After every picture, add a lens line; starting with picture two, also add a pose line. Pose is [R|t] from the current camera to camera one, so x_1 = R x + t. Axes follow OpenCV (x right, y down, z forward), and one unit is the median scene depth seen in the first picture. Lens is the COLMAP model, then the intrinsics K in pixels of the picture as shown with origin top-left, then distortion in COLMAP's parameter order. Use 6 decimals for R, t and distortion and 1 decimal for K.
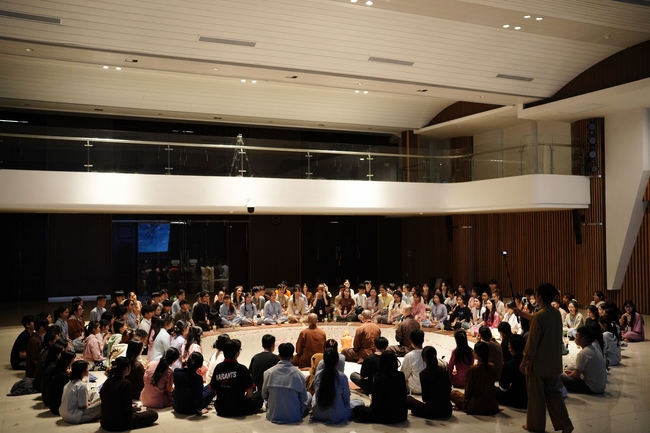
lens RADIAL K [[634.8, 0, 326.2], [0, 634.8, 227.8], [0, 0, 1]] dist [-0.028704, 0.014125]
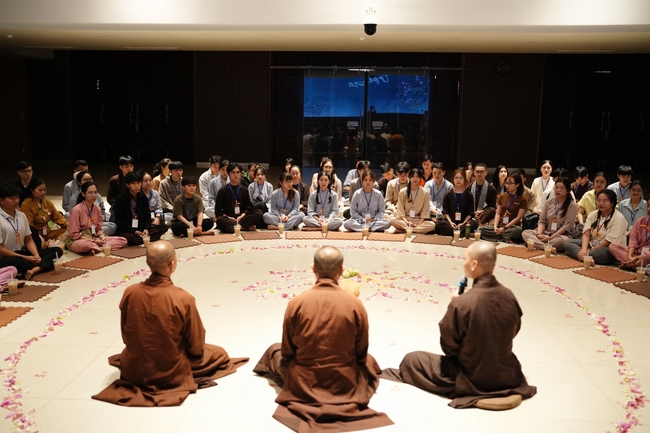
lens RADIAL K [[634.8, 0, 326.2], [0, 634.8, 227.8], [0, 0, 1]] dist [-0.028704, 0.014125]
pose [[0.871121, 0.110710, -0.478426, 0.152630], [-0.013869, 0.979413, 0.201389, 0.035874], [0.490873, -0.168799, 0.854723, 0.495800]]
